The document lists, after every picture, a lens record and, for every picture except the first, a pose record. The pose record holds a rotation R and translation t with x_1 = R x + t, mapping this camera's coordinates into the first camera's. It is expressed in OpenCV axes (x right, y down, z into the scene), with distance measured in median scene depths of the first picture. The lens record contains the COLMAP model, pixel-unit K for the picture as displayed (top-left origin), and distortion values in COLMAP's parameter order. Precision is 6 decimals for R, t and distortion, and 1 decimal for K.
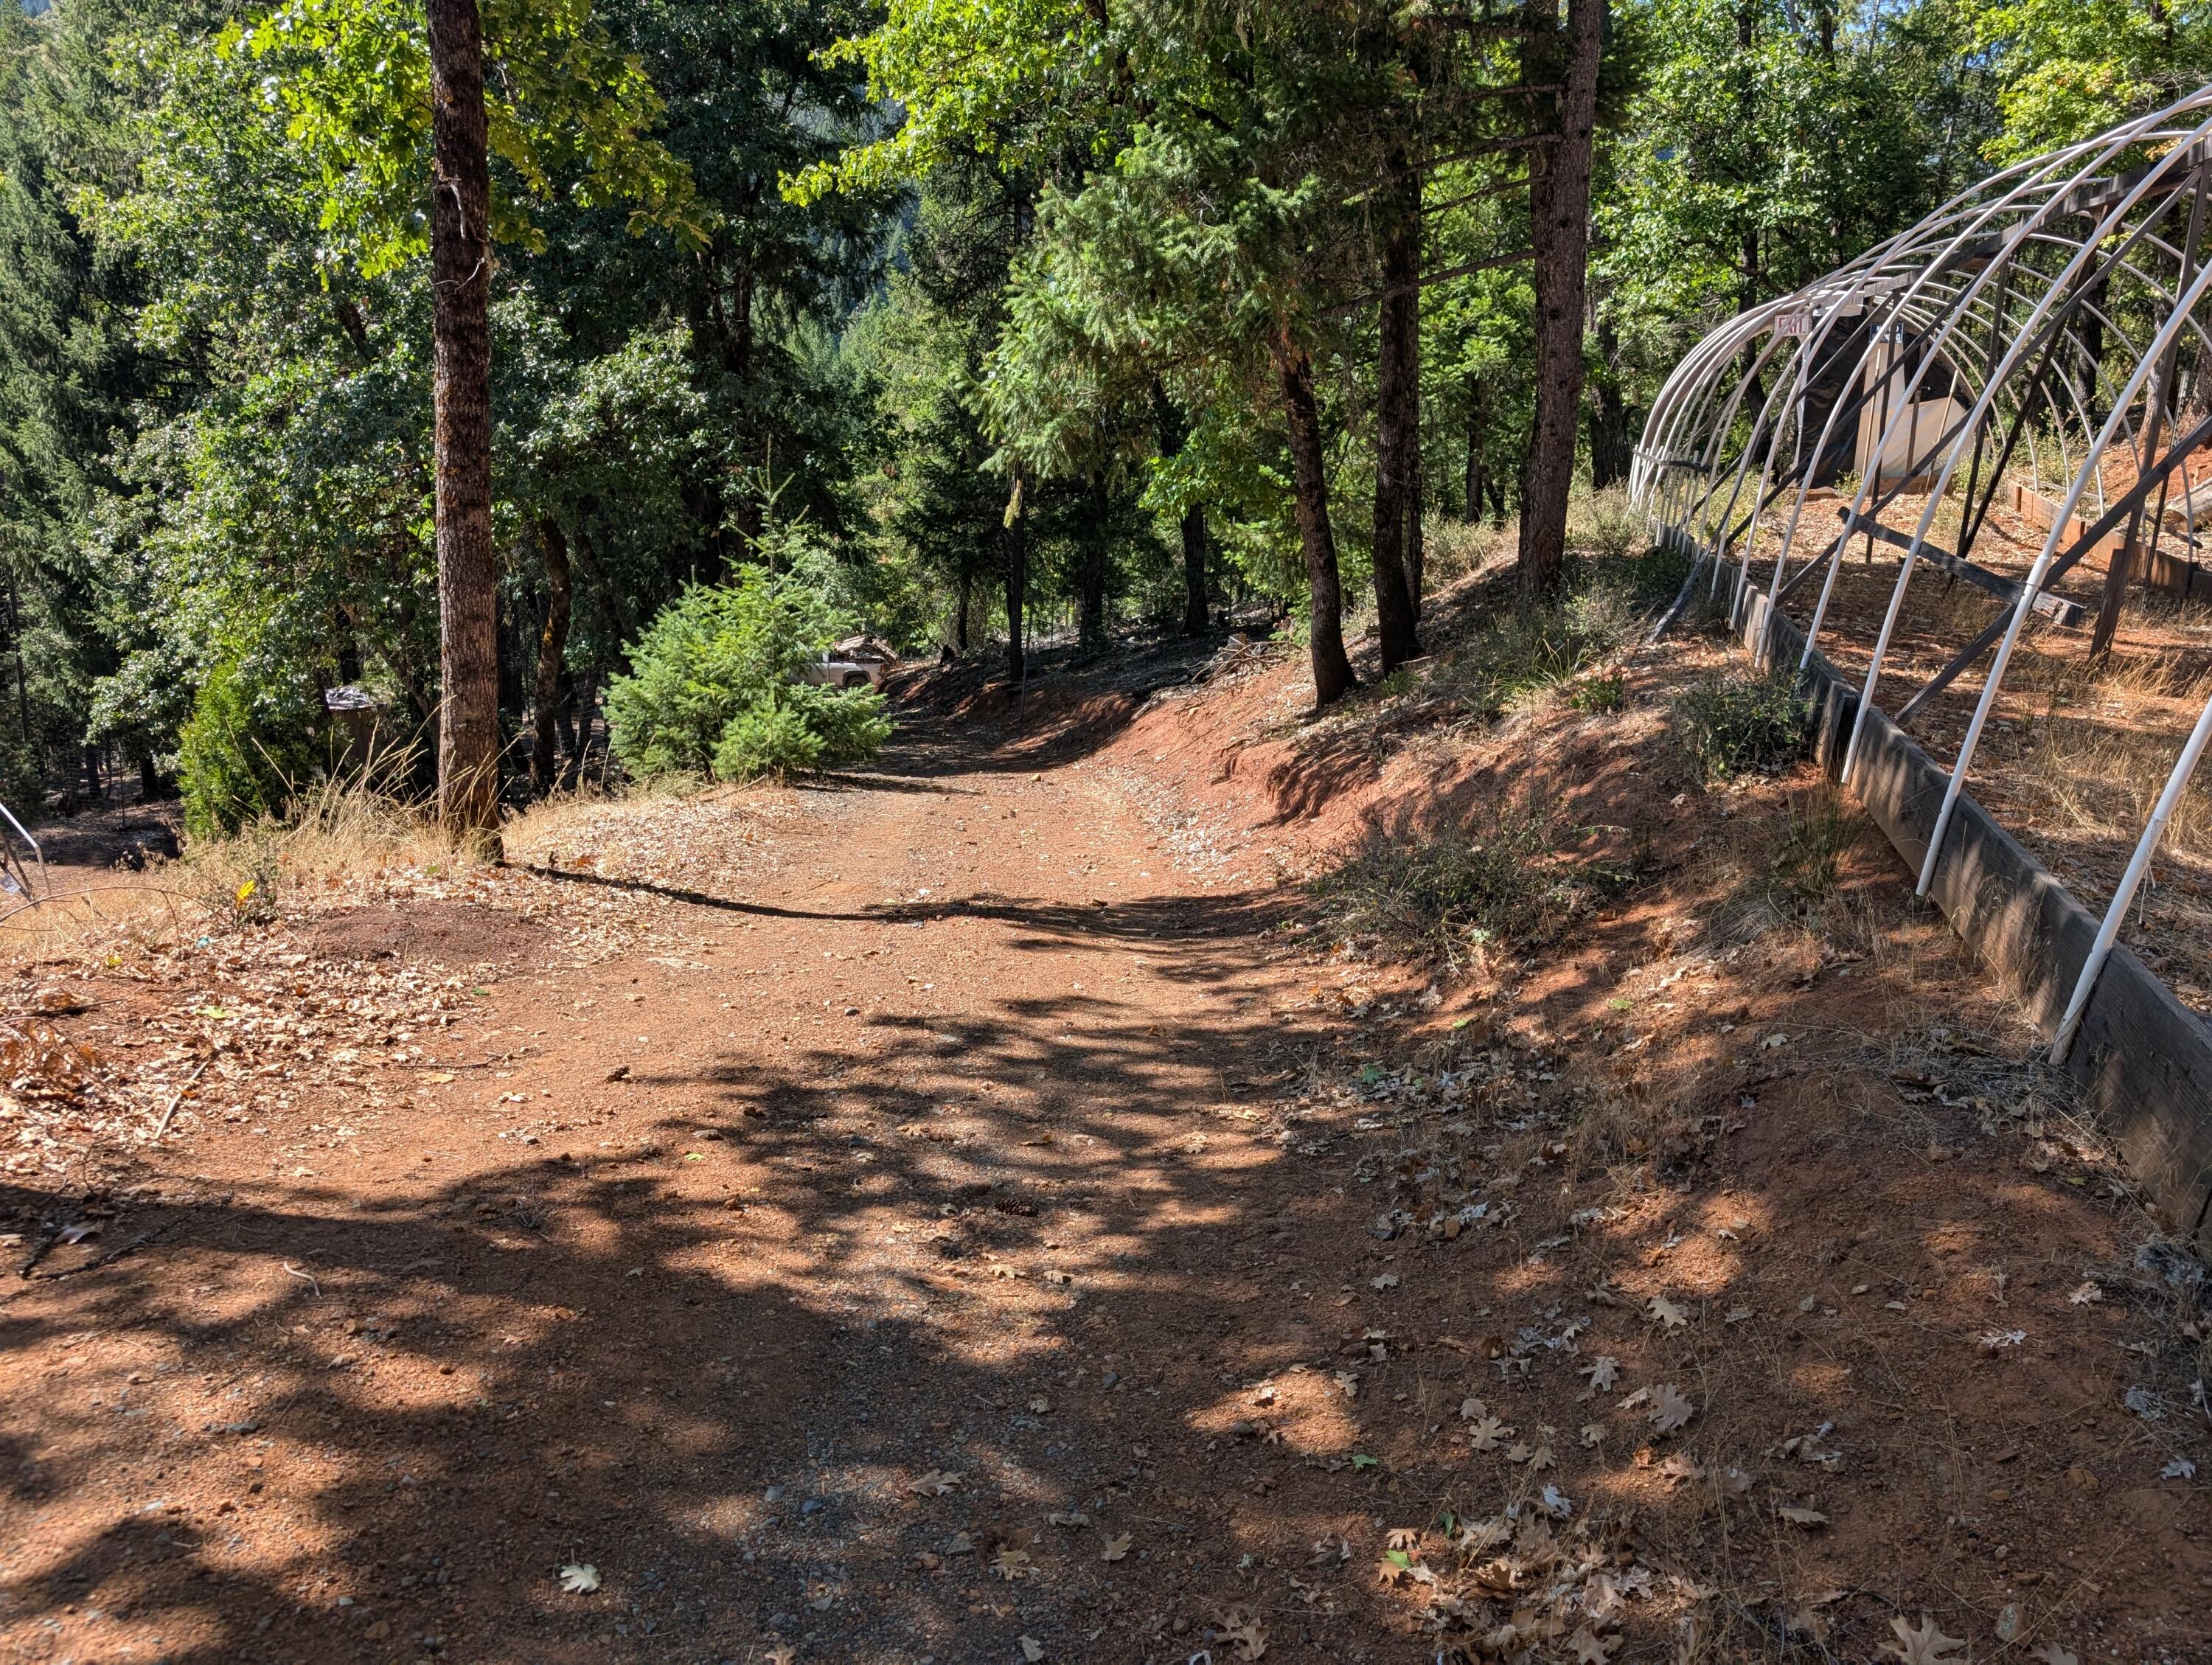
lens RADIAL K [[1642.0, 0, 1109.2], [0, 1642.0, 870.8], [0, 0, 1]] dist [0.000805, 0.000678]
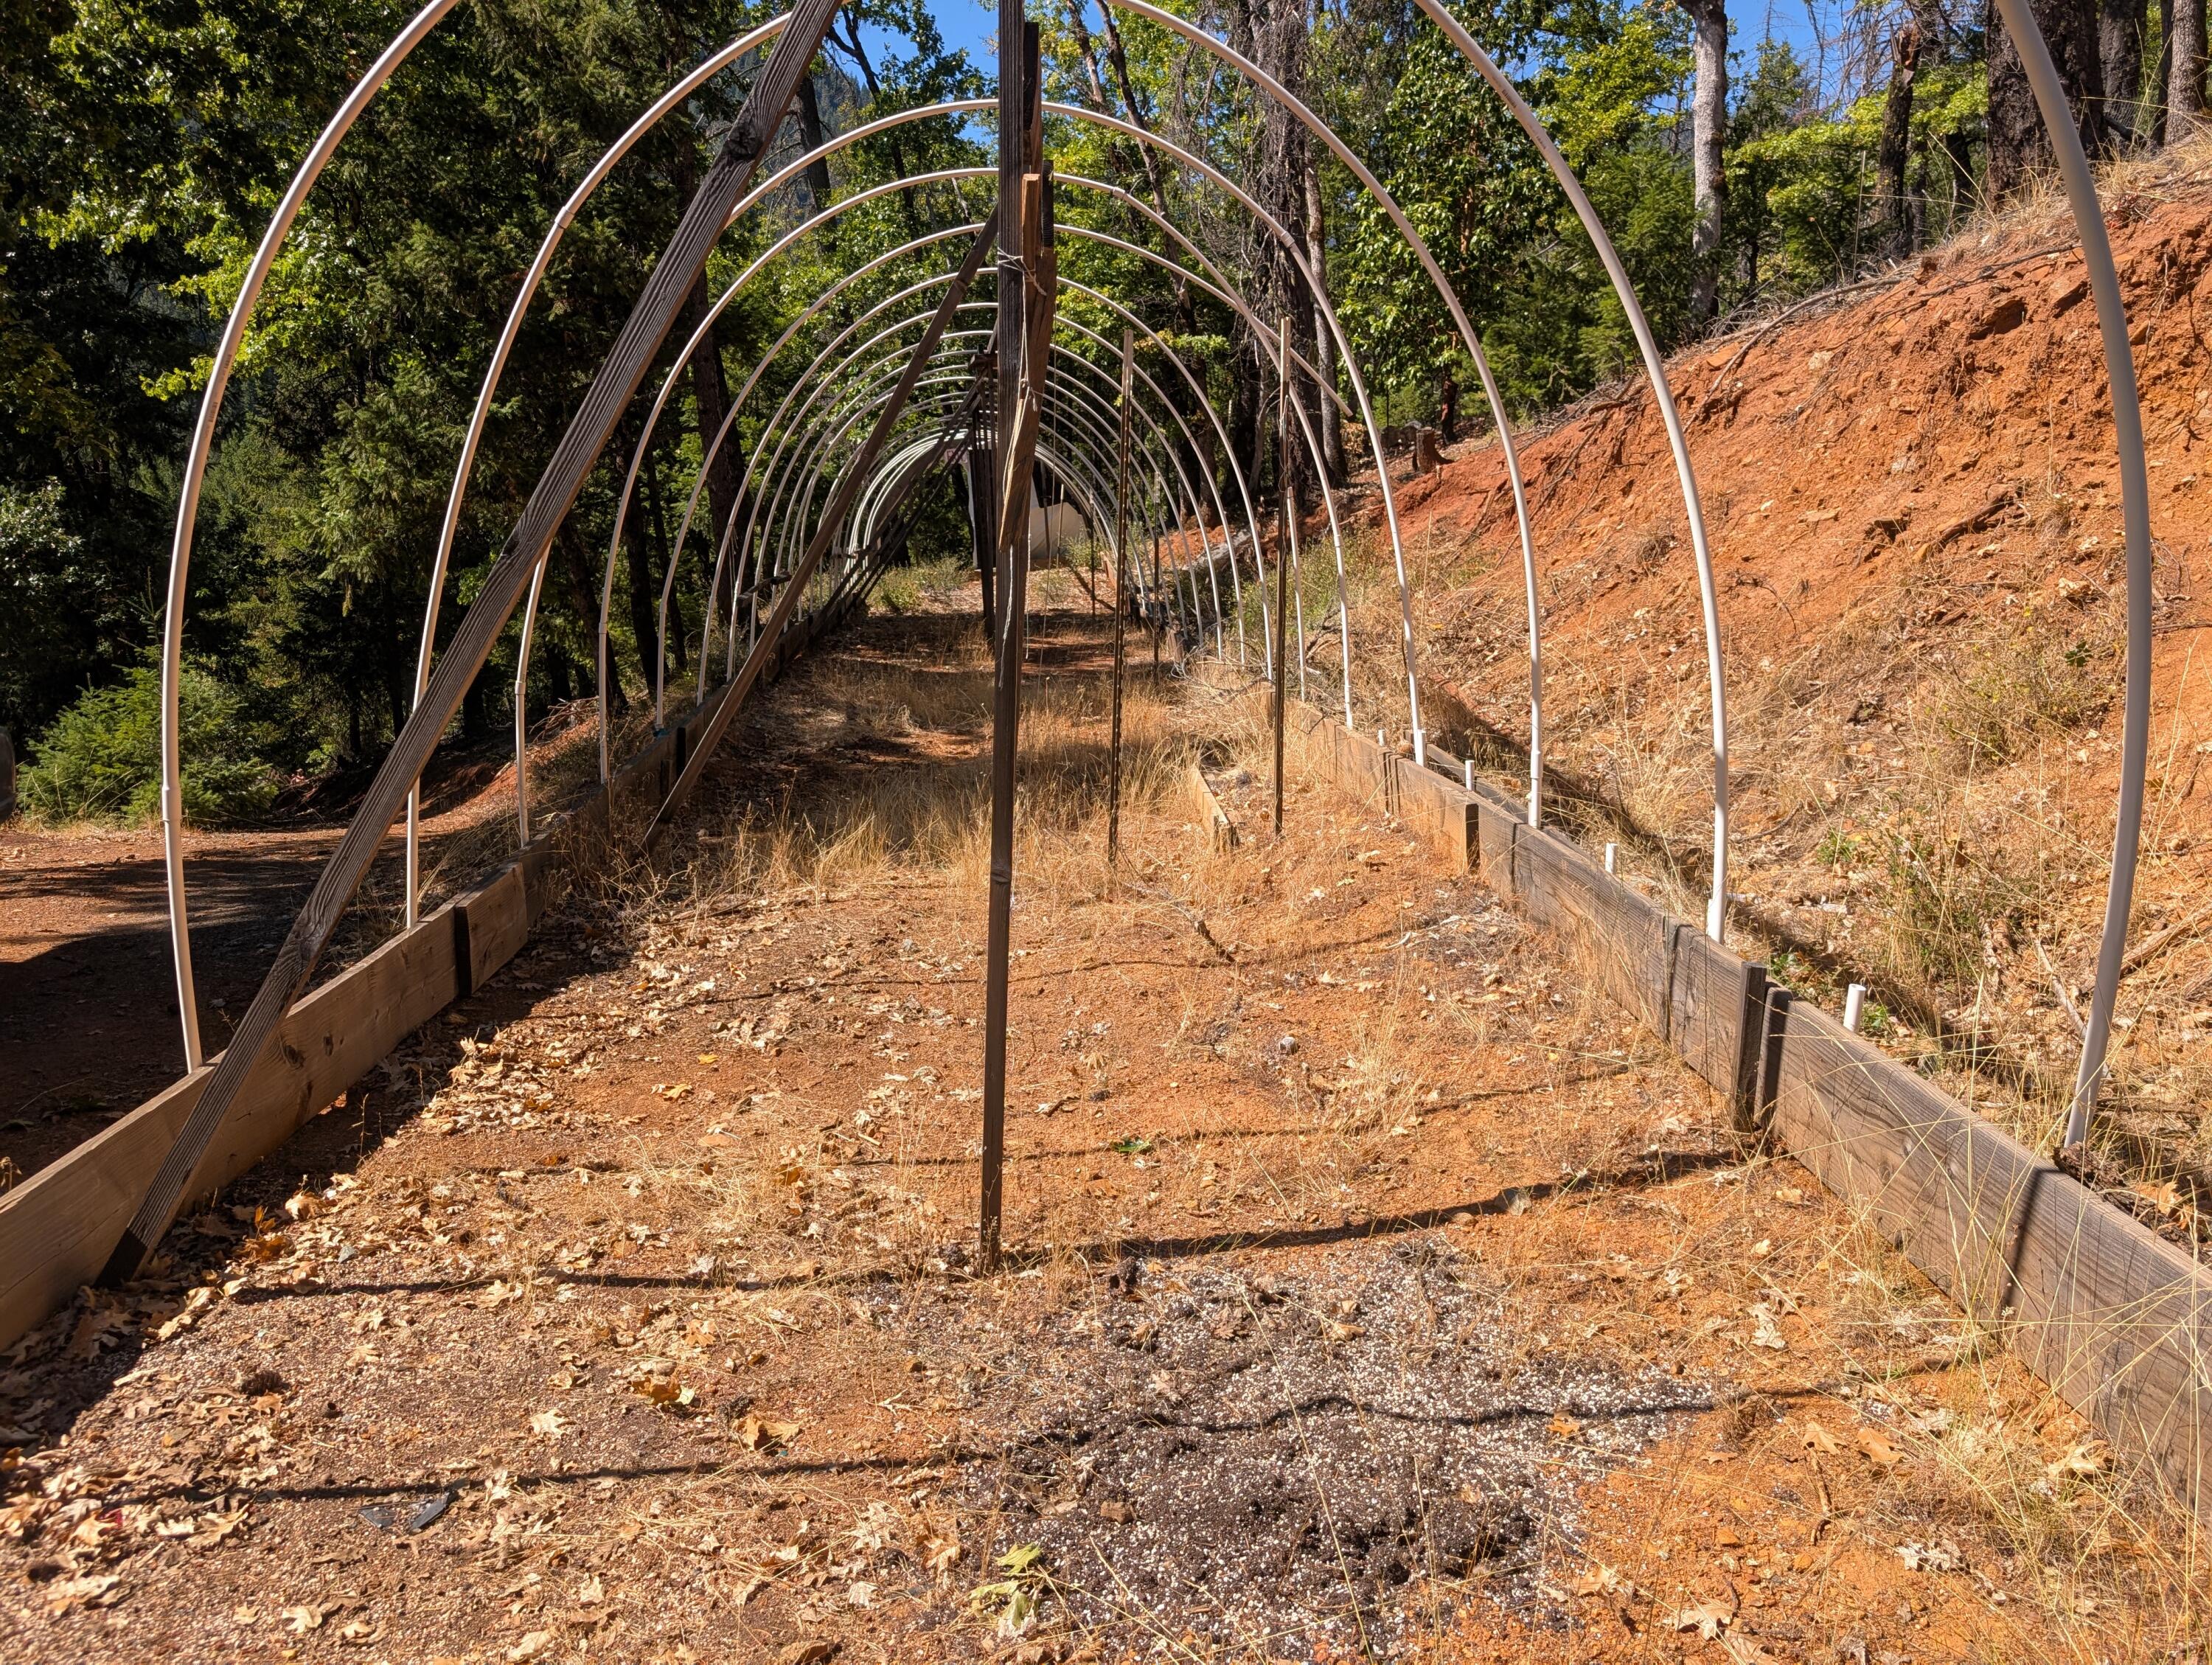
lens RADIAL K [[1585.1, 0, 1106.0], [0, 1585.1, 832.5], [0, 0, 1]] dist [0.068910, -0.093937]
pose [[0.938801, -0.106953, 0.327436, 0.057776], [0.132793, 0.989472, -0.057538, 0.104023], [-0.317835, 0.097498, 0.943120, -0.371861]]
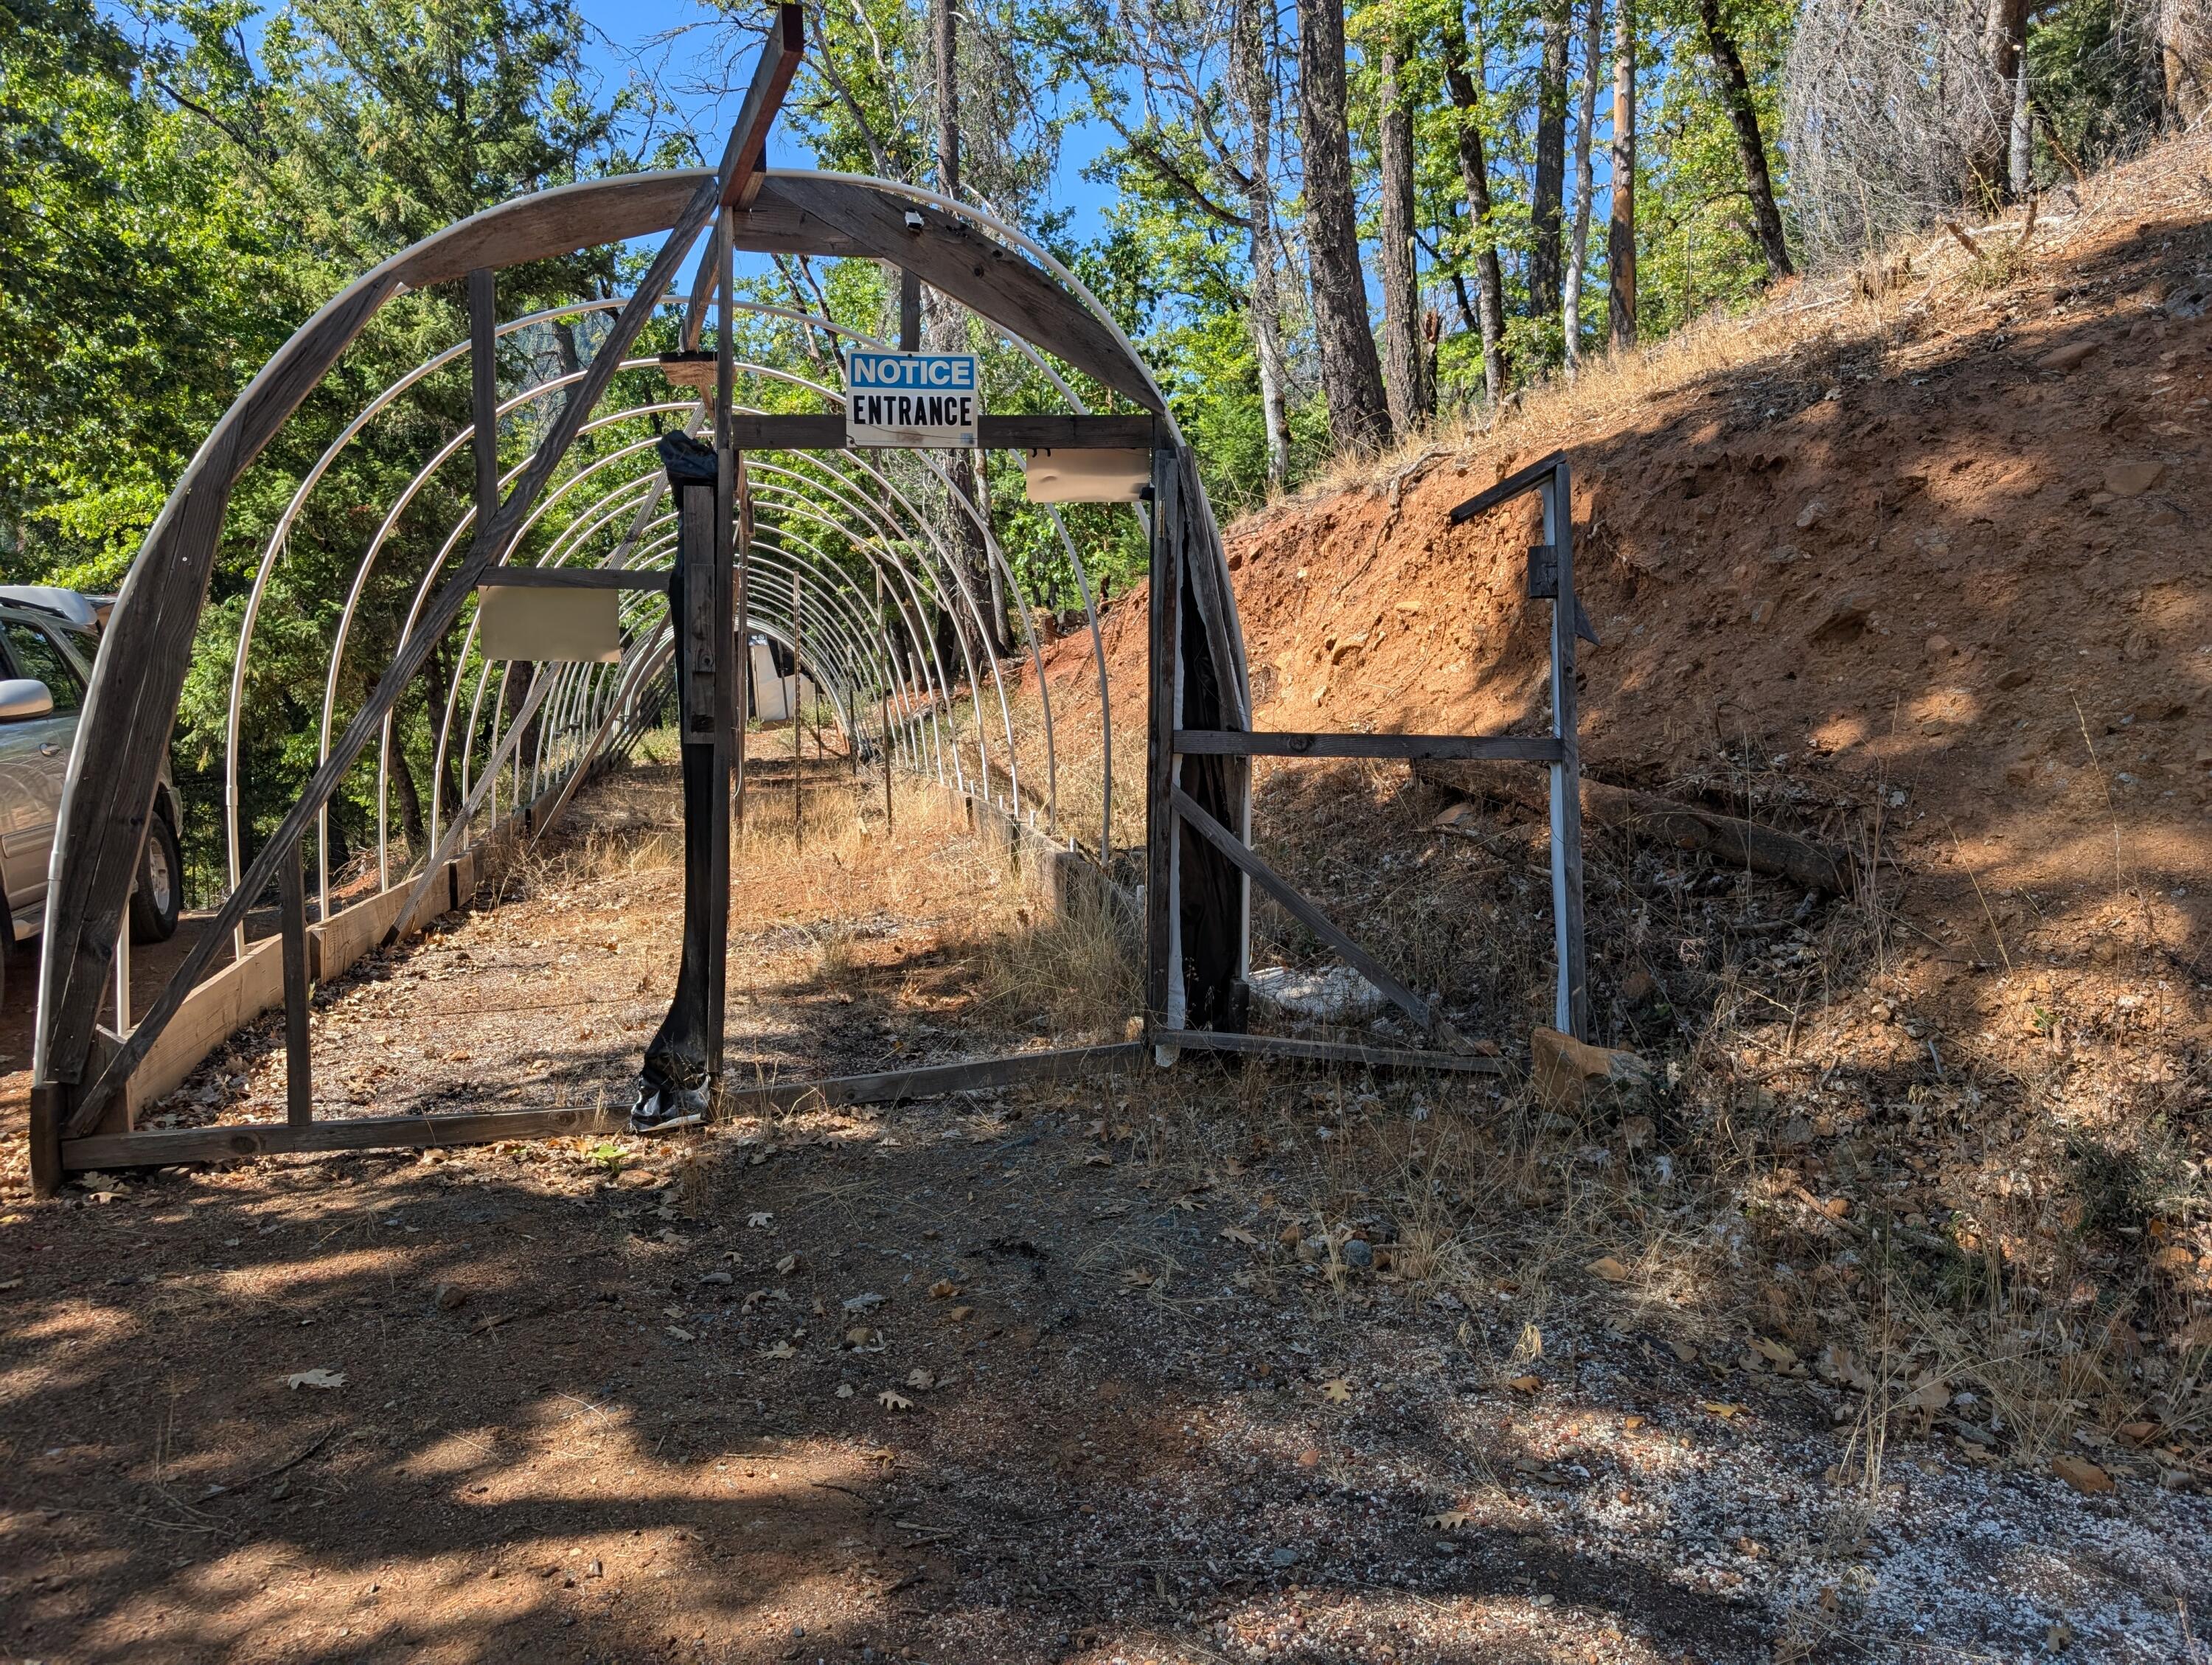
lens RADIAL K [[1585.1, 0, 1106.0], [0, 1585.1, 832.5], [0, 0, 1]] dist [0.068910, -0.093937]
pose [[0.874371, -0.101702, 0.474480, -0.022996], [0.188655, 0.972116, -0.139285, 0.196446], [-0.447084, 0.211300, 0.869177, -0.659964]]
